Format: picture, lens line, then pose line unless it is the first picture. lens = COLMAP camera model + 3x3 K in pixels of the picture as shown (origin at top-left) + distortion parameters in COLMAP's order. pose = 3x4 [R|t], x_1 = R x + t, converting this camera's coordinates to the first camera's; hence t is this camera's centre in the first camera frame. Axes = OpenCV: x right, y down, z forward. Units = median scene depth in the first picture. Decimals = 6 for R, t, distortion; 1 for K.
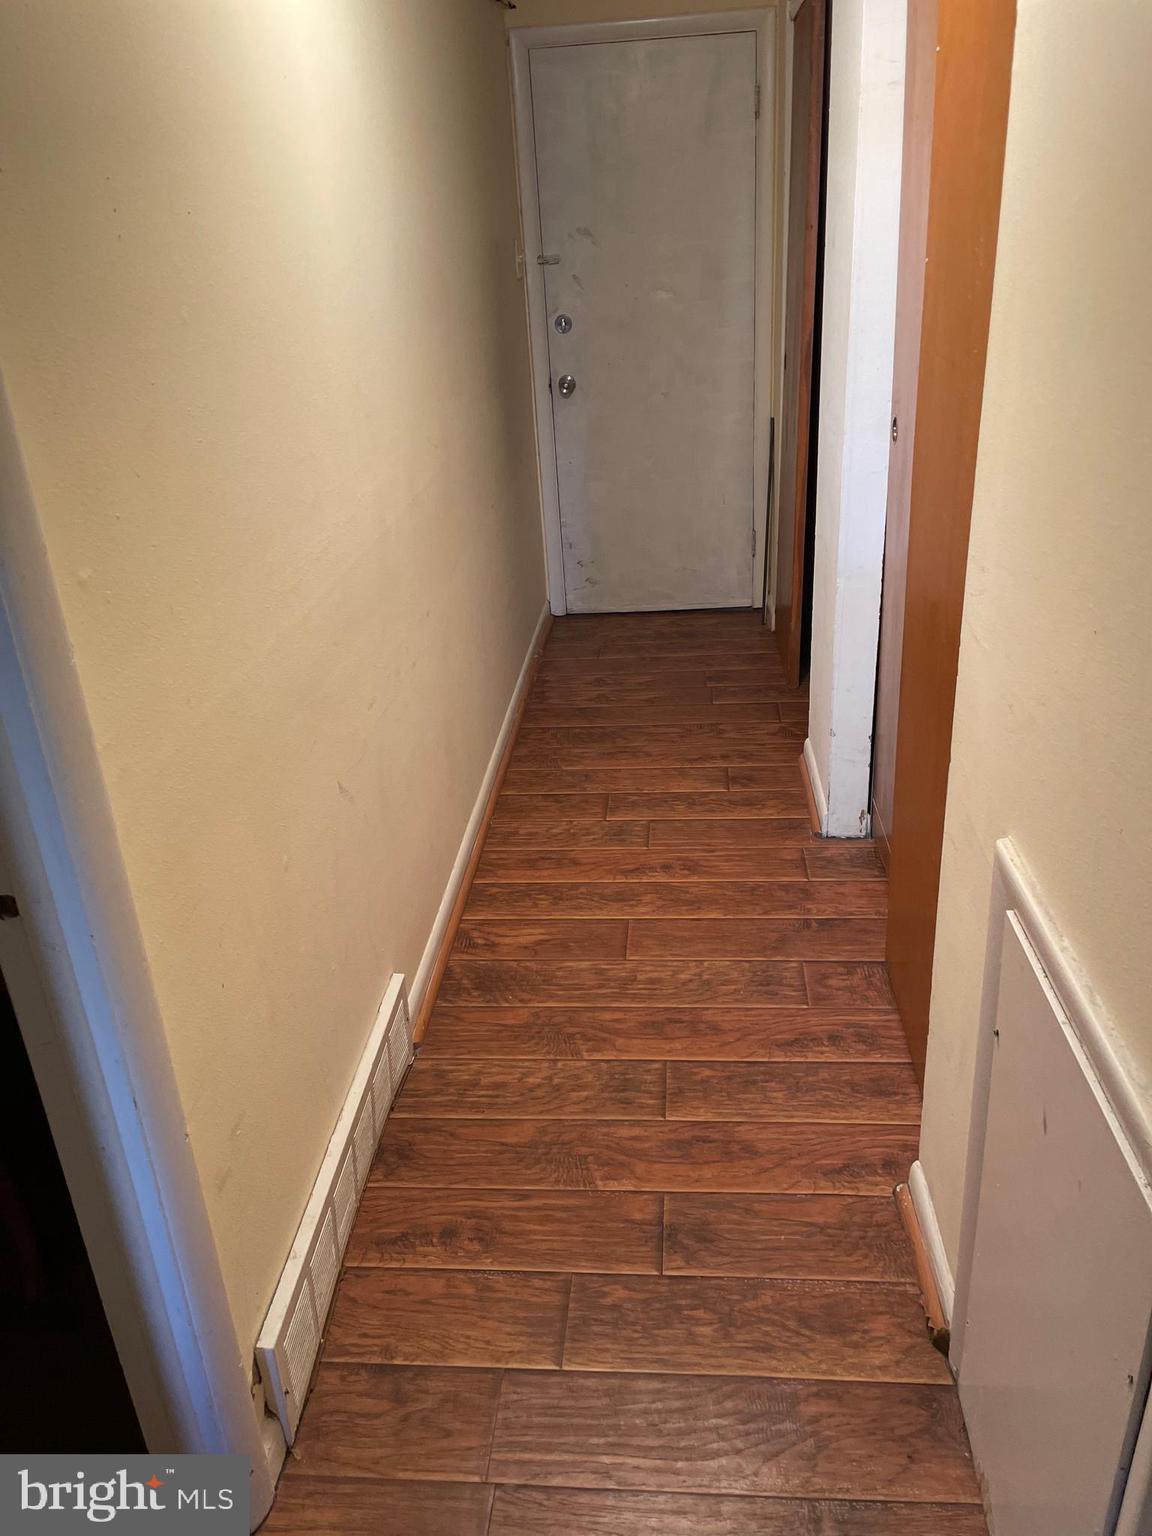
lens RADIAL K [[1173.9, 0, 571.3], [0, 1173.9, 773.2], [0, 0, 1]] dist [0.085894, -0.123320]
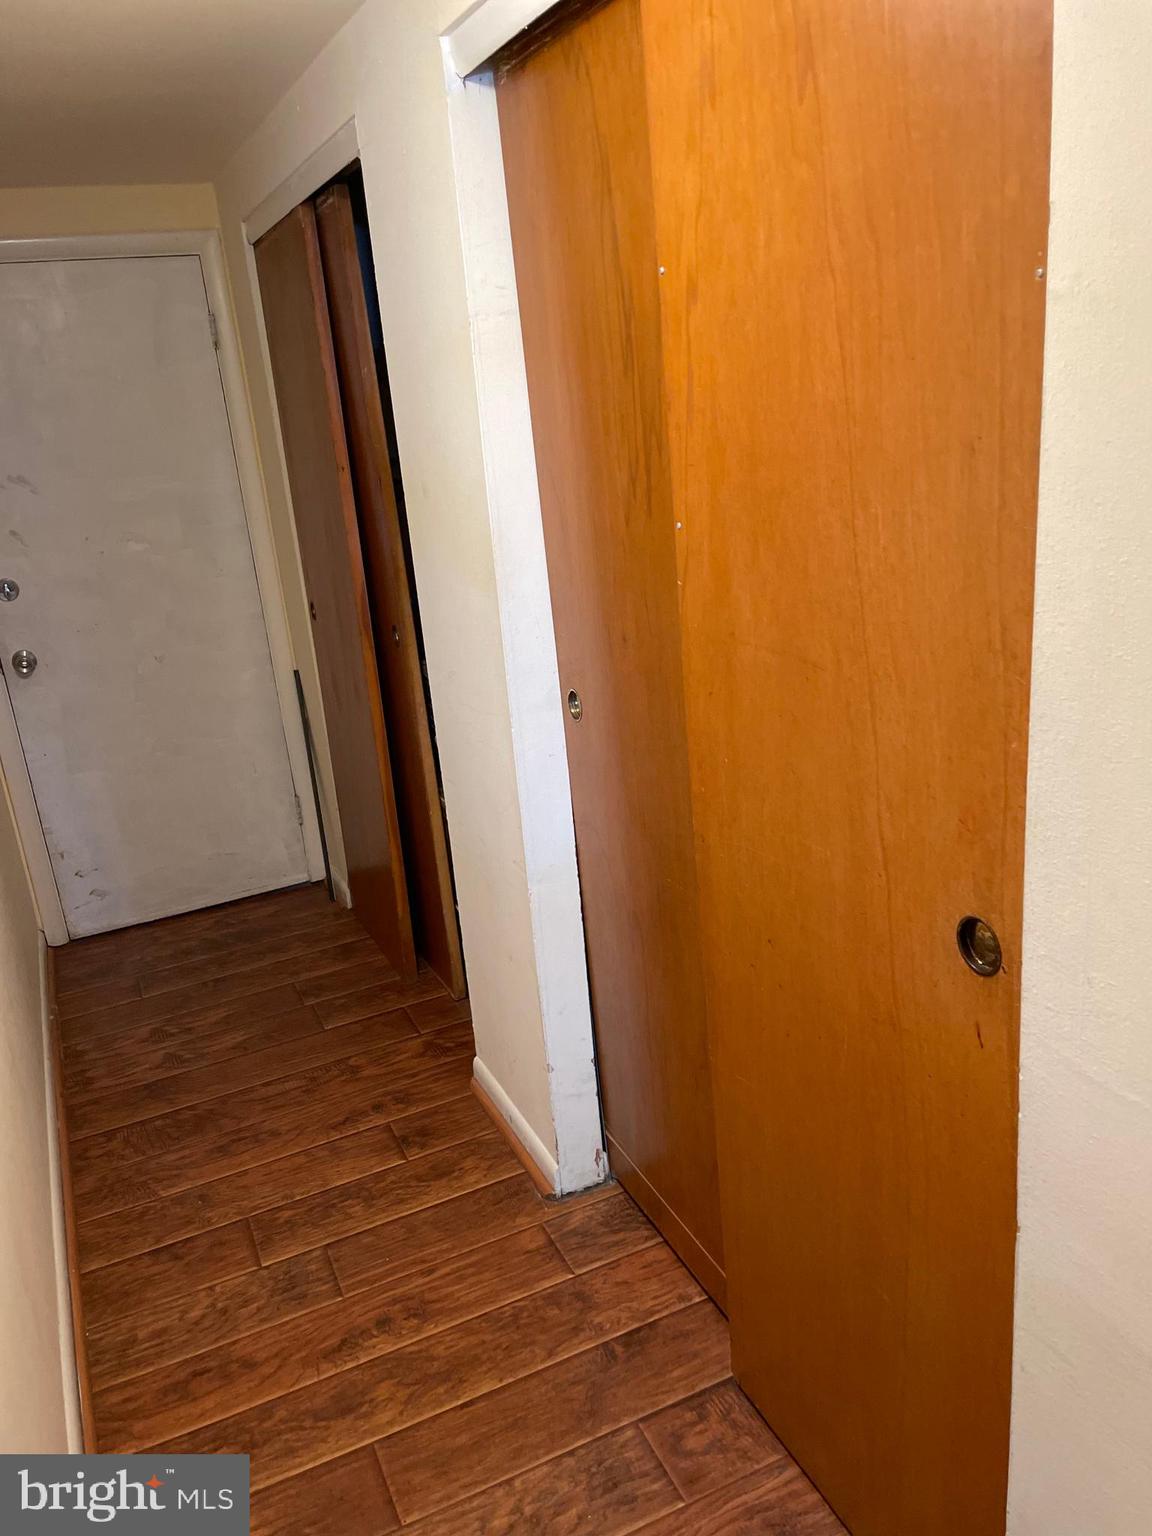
lens RADIAL K [[1173.9, 0, 584.1], [0, 1173.9, 765.6], [0, 0, 1]] dist [0.085894, -0.123320]
pose [[0.867730, -0.166513, 0.468313, -0.082105], [0.240260, 0.965341, -0.101938, -0.124029], [-0.435108, 0.200972, 0.877662, 0.219076]]
